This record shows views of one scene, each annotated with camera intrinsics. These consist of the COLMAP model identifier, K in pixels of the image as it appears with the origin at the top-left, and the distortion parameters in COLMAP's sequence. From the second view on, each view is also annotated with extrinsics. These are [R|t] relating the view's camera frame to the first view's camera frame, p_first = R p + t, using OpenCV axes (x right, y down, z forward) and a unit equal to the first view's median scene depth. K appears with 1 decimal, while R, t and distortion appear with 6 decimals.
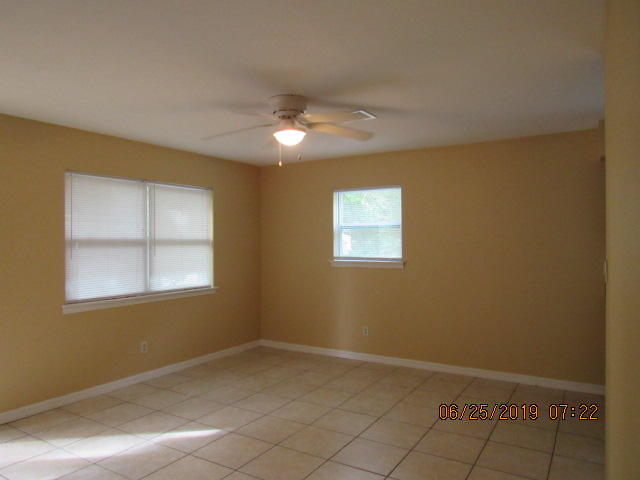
lens RADIAL K [[453.1, 0, 320.0], [0, 453.1, 240.0], [0, 0, 1]] dist [-0.046046, 0.005072]
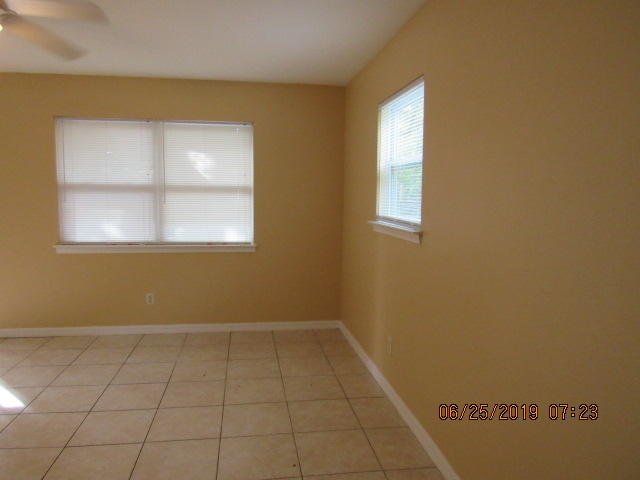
lens RADIAL K [[453.1, 0, 320.0], [0, 453.1, 240.0], [0, 0, 1]] dist [-0.046046, 0.005072]
pose [[0.657514, 0.091621, -0.747851, 0.552590], [-0.015910, 0.994046, 0.107794, 0.006309], [0.753274, -0.058978, 0.655057, 0.661562]]
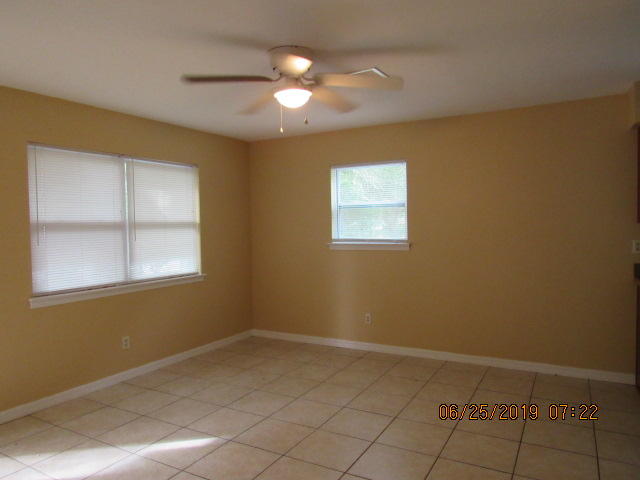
lens RADIAL K [[453.1, 0, 320.0], [0, 453.1, 240.0], [0, 0, 1]] dist [-0.046046, 0.005072]
pose [[0.999168, -0.013690, 0.038418, -0.036651], [0.012278, 0.999249, 0.036758, 0.006074], [-0.038892, -0.036256, 0.998585, 0.099406]]
